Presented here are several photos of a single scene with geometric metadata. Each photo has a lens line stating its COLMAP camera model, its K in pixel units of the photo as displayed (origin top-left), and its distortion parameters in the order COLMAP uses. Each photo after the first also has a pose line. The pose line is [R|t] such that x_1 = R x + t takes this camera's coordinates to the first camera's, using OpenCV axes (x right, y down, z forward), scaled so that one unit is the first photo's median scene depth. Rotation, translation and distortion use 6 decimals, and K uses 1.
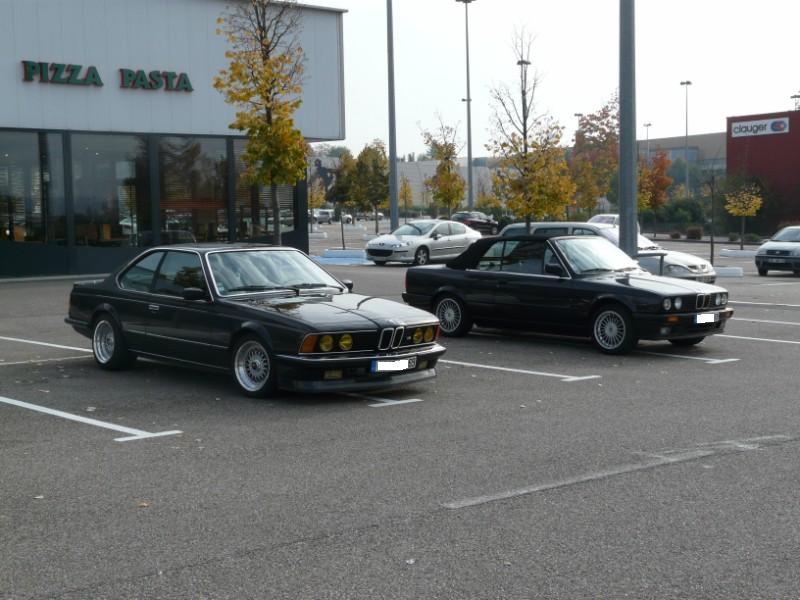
lens RADIAL K [[1259.3, 0, 400.0], [0, 1259.3, 300.0], [0, 0, 1]] dist [0.034279, 0.084353]
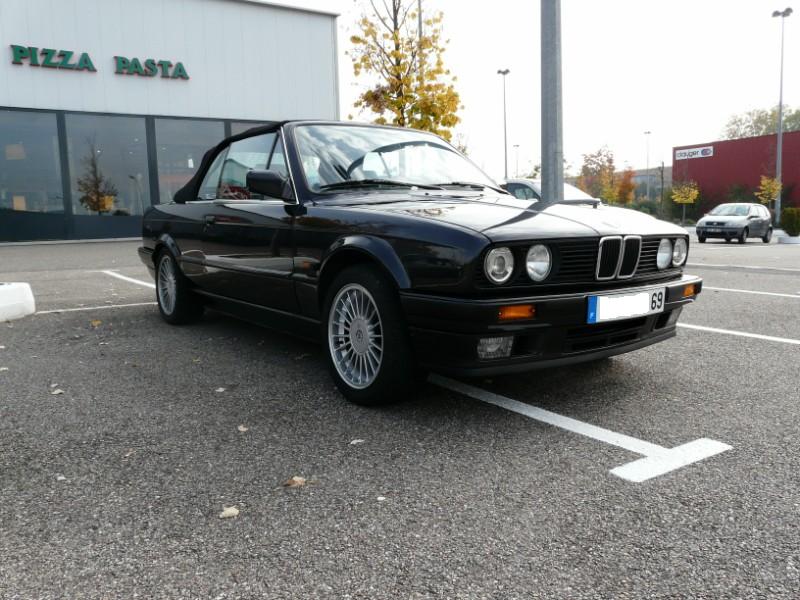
lens RADIAL K [[705.2, 0, 400.0], [0, 705.2, 300.0], [0, 0, 1]] dist [-0.047210, 0.019274]
pose [[0.993354, 0.004013, -0.115025, 0.175749], [0.001970, 0.998653, 0.051854, 0.002407], [0.115078, -0.051736, 0.992008, 0.694435]]
